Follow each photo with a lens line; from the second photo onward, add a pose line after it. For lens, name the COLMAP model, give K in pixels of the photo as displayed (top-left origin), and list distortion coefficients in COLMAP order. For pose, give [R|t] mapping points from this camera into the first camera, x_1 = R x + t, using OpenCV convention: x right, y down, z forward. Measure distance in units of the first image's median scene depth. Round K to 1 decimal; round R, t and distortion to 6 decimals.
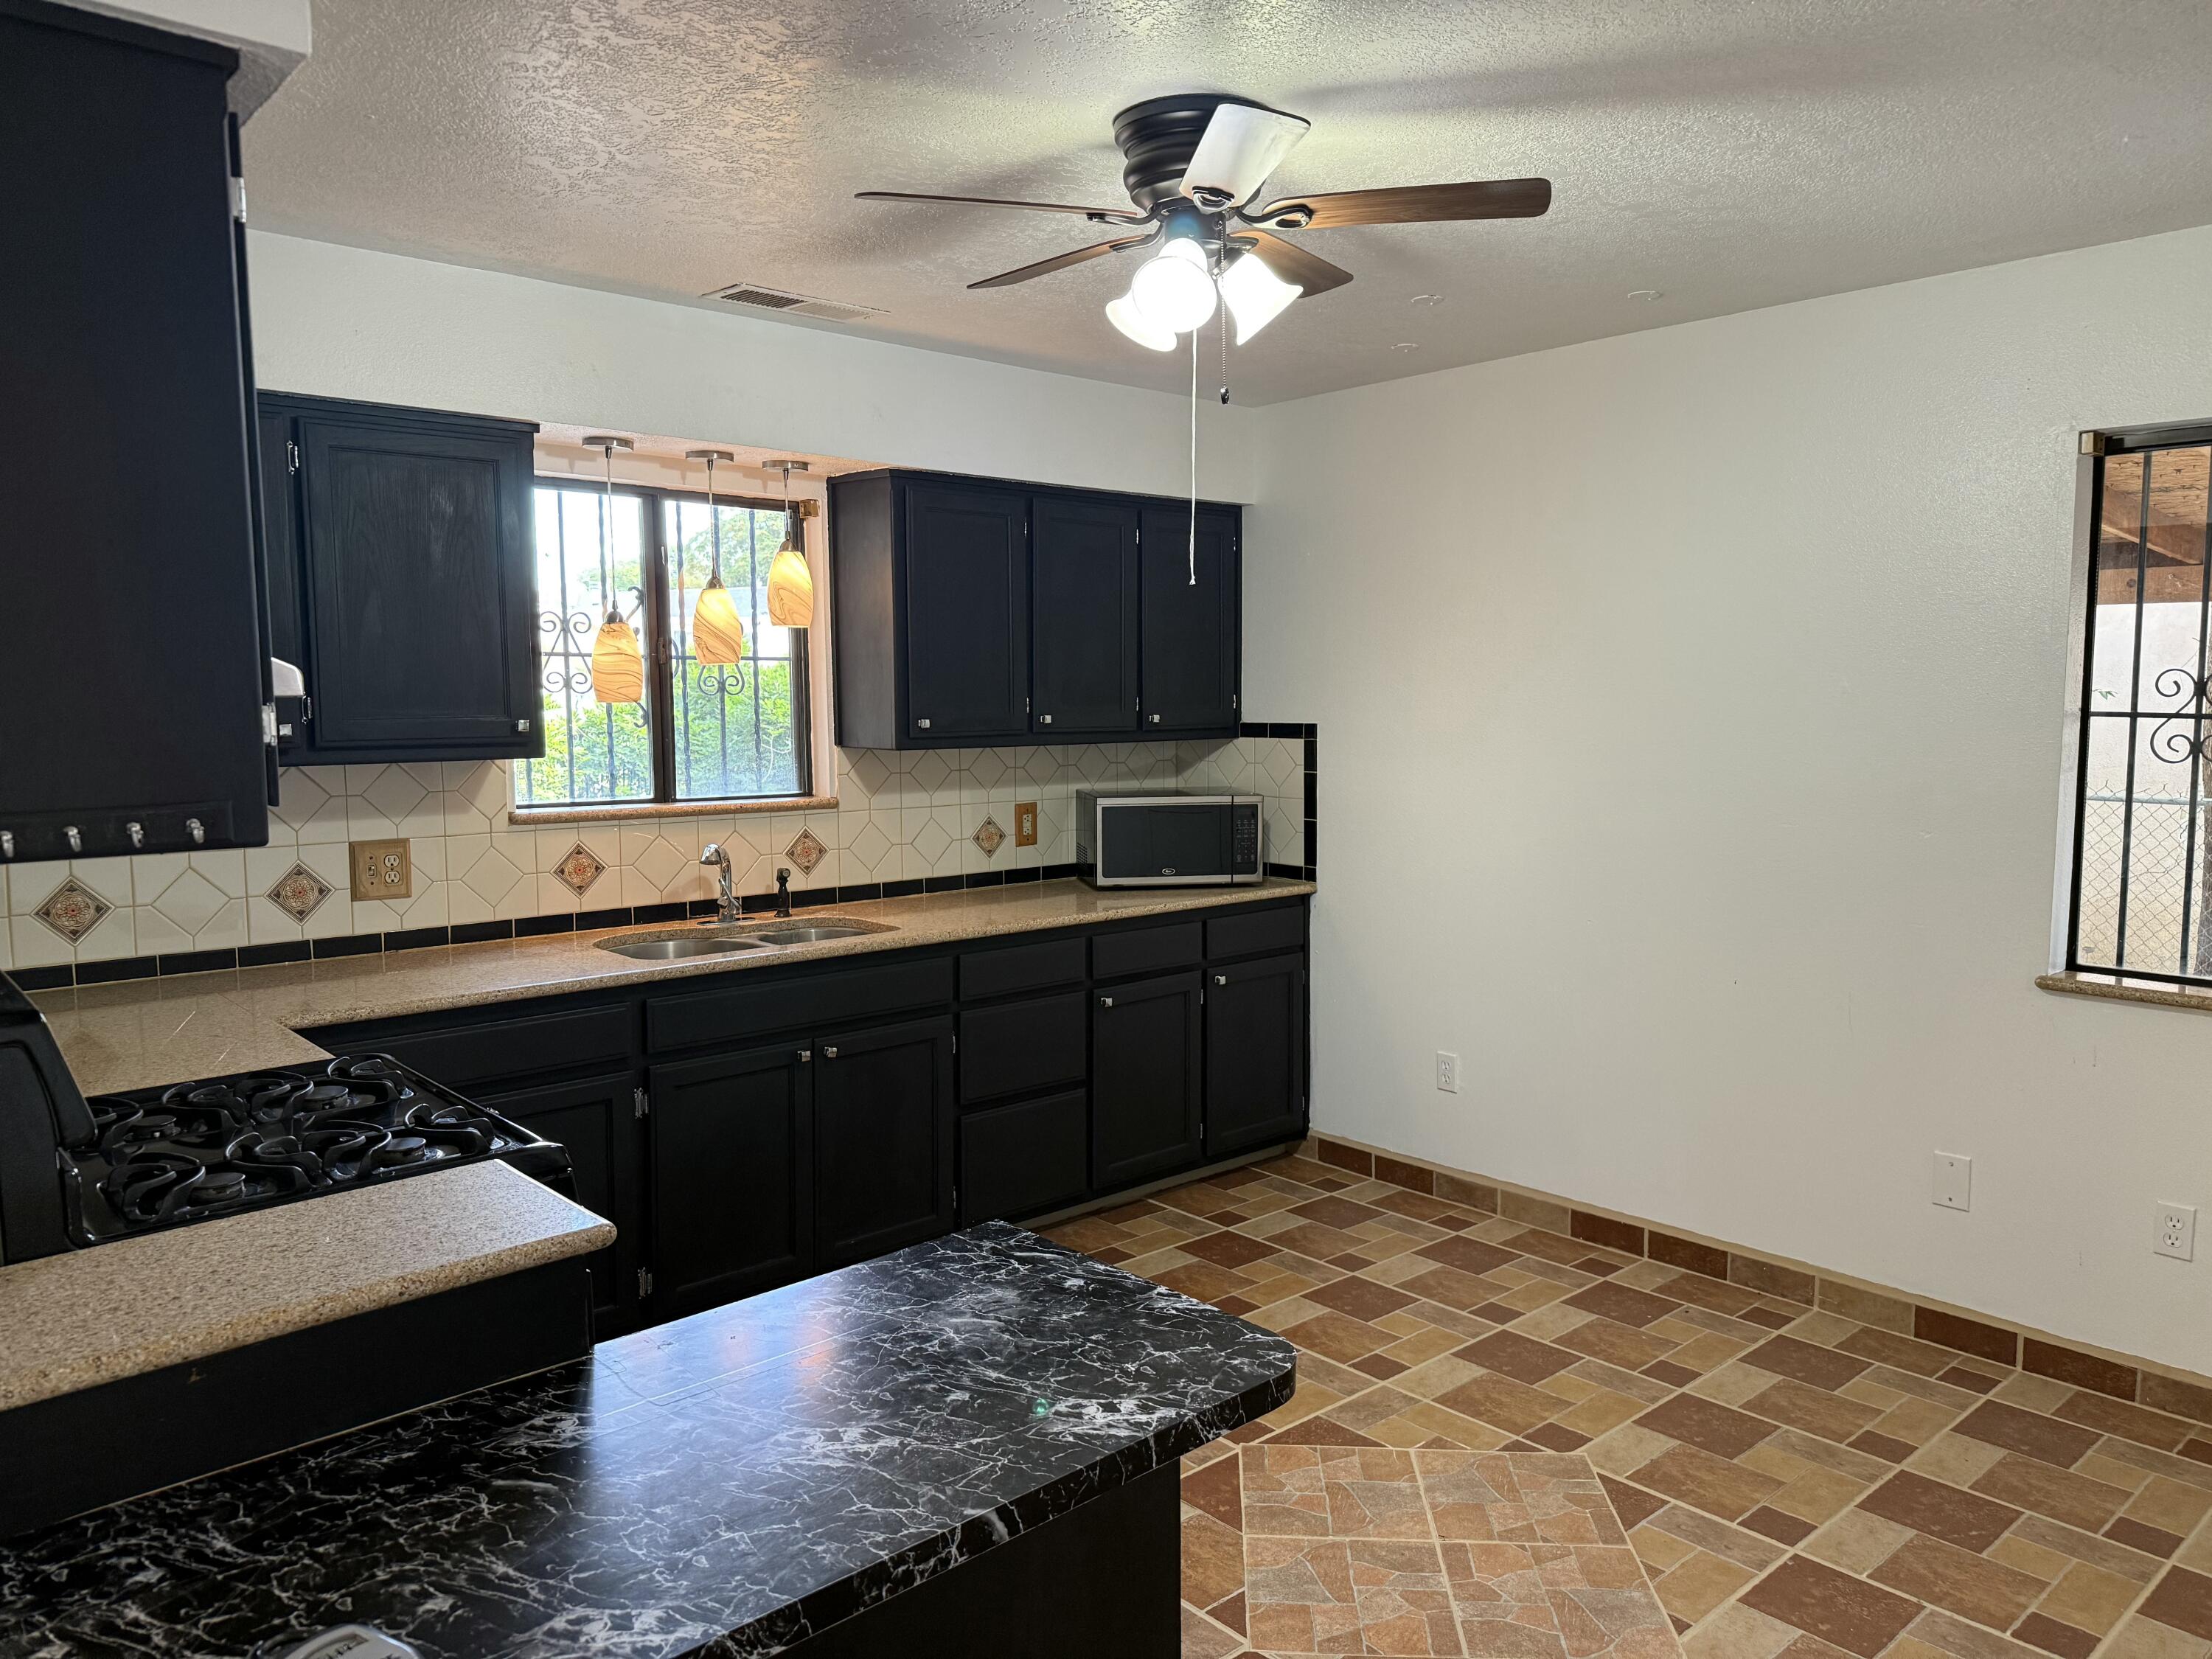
lens RADIAL K [[1575.5, 0, 1110.7], [0, 1575.5, 865.5], [0, 0, 1]] dist [0.166728, -0.000869]
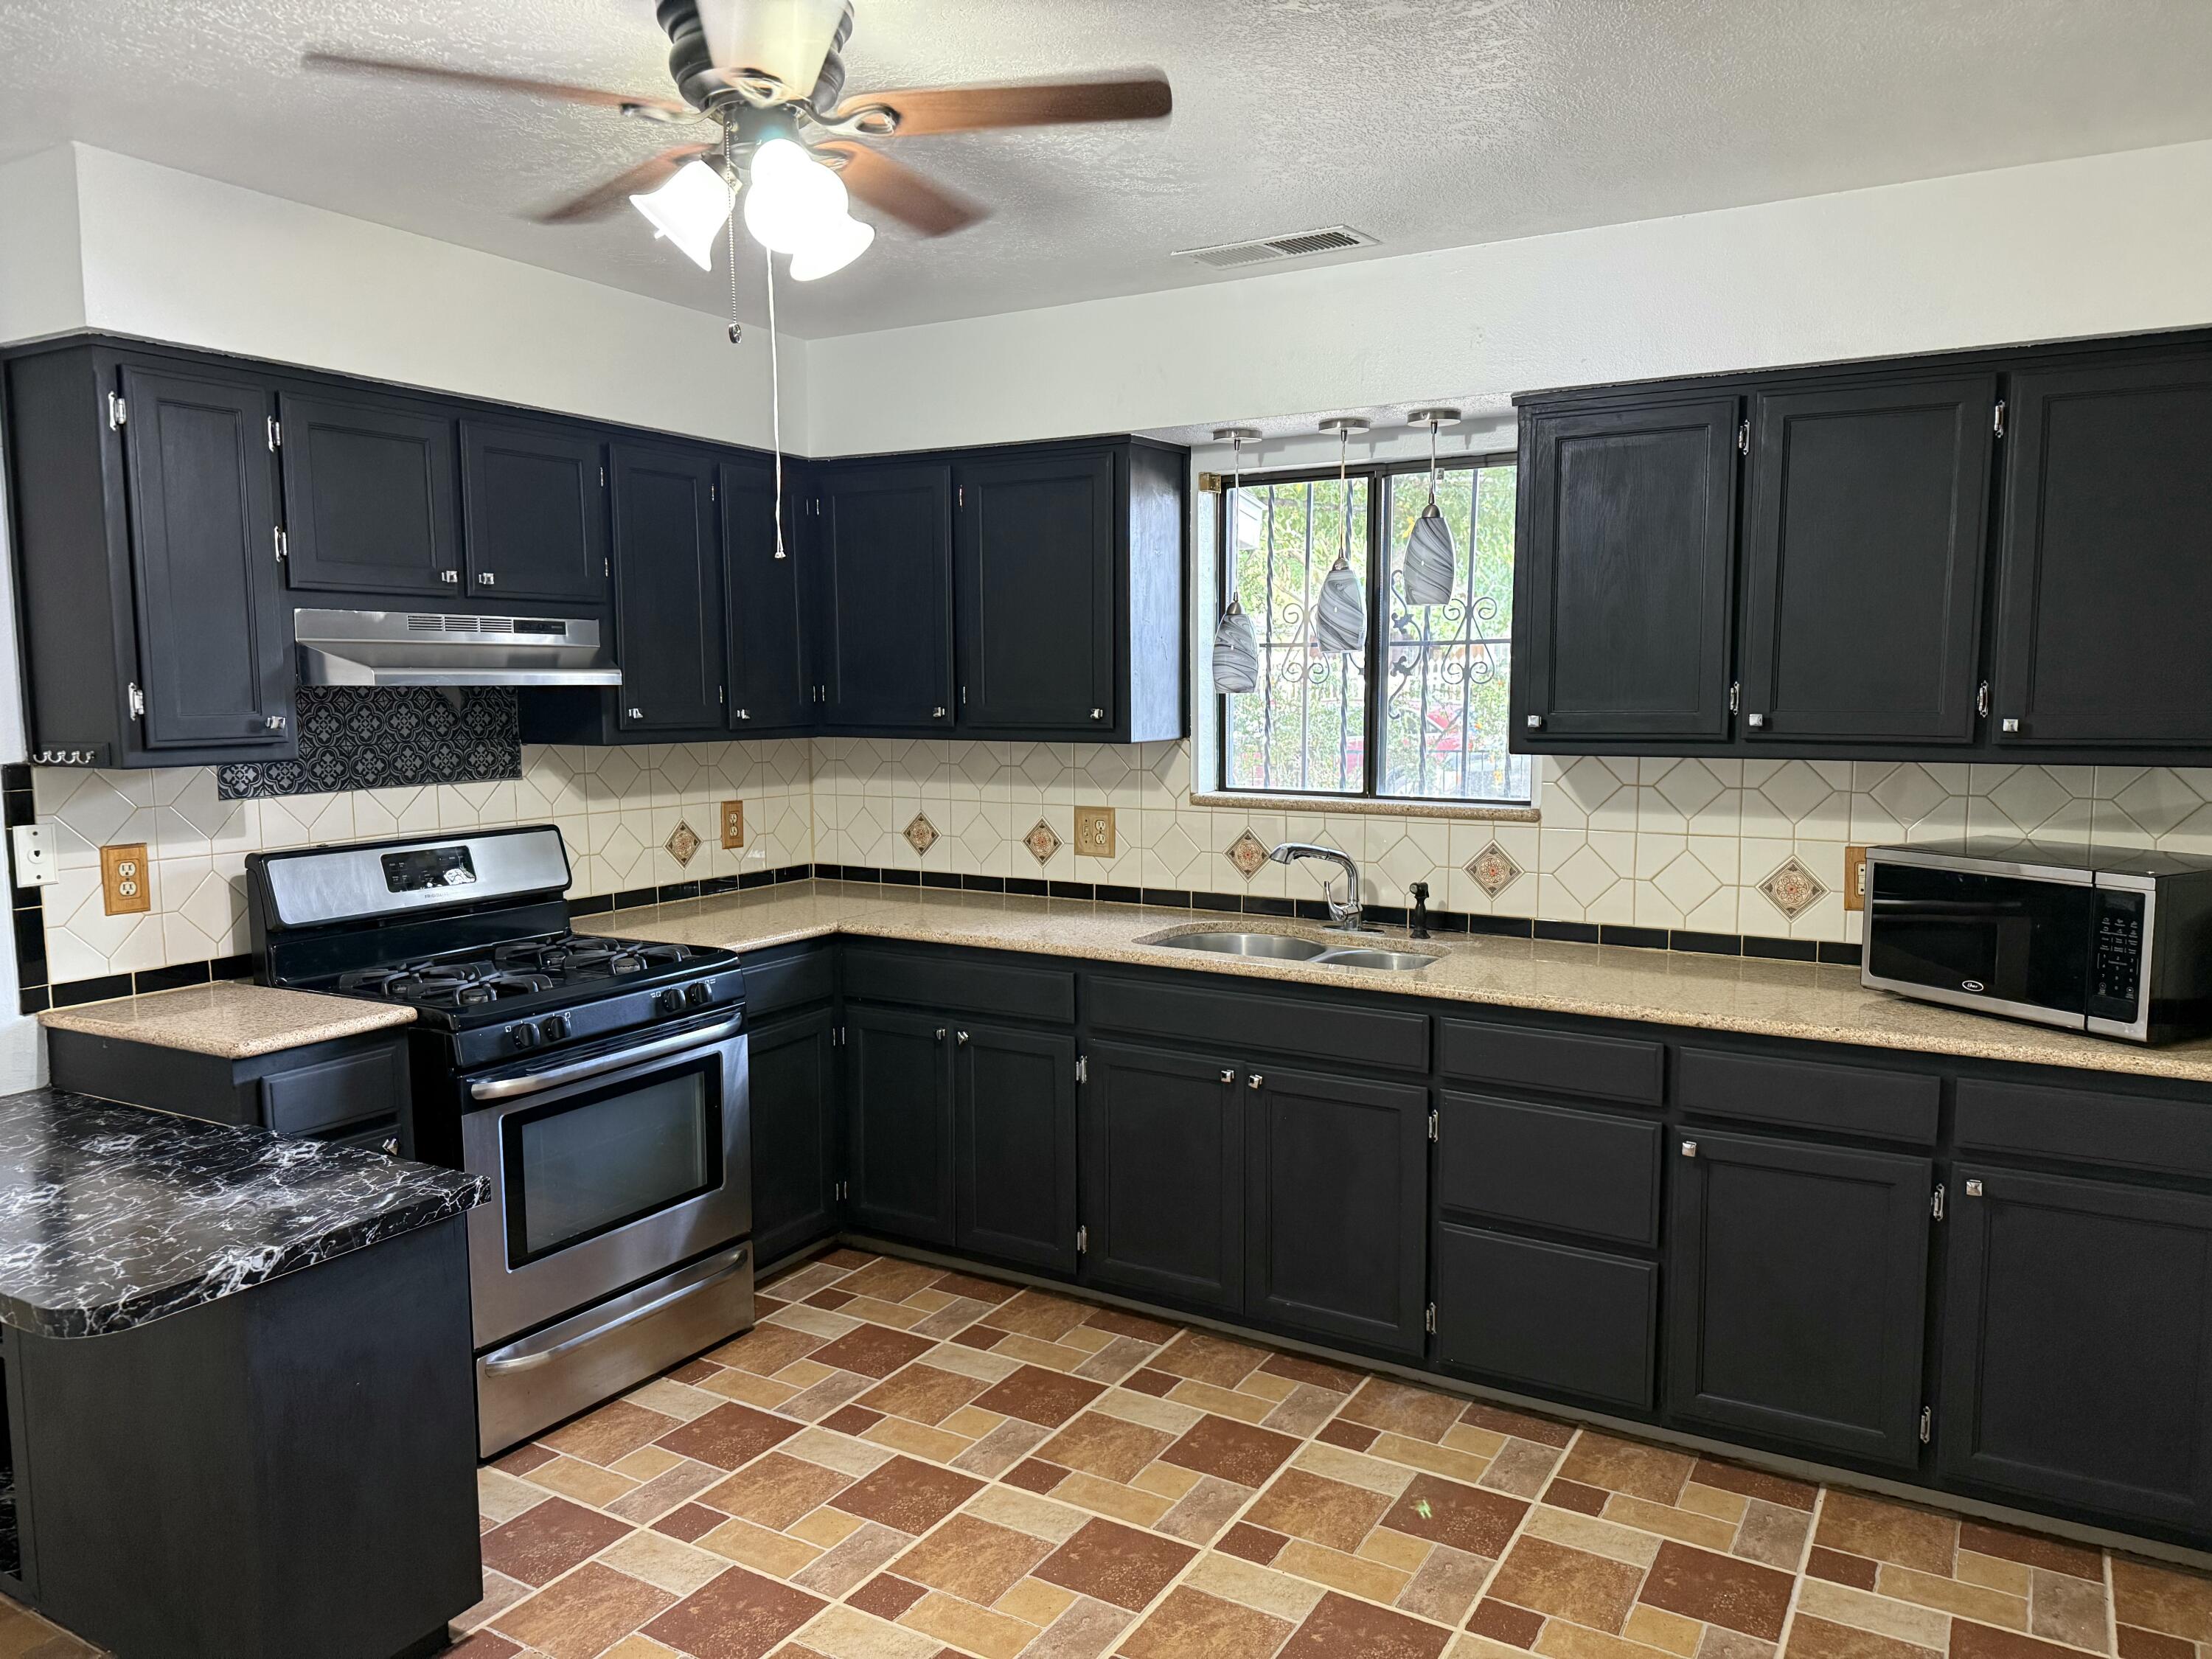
lens RADIAL K [[1567.7, 0, 1102.5], [0, 1567.7, 837.1], [0, 0, 1]] dist [-0.005086, -0.010475]
pose [[0.289841, 0.102004, -0.951624, 0.592819], [-0.105604, 0.991641, 0.074129, -0.072456], [0.951231, 0.079010, 0.298190, 0.614058]]
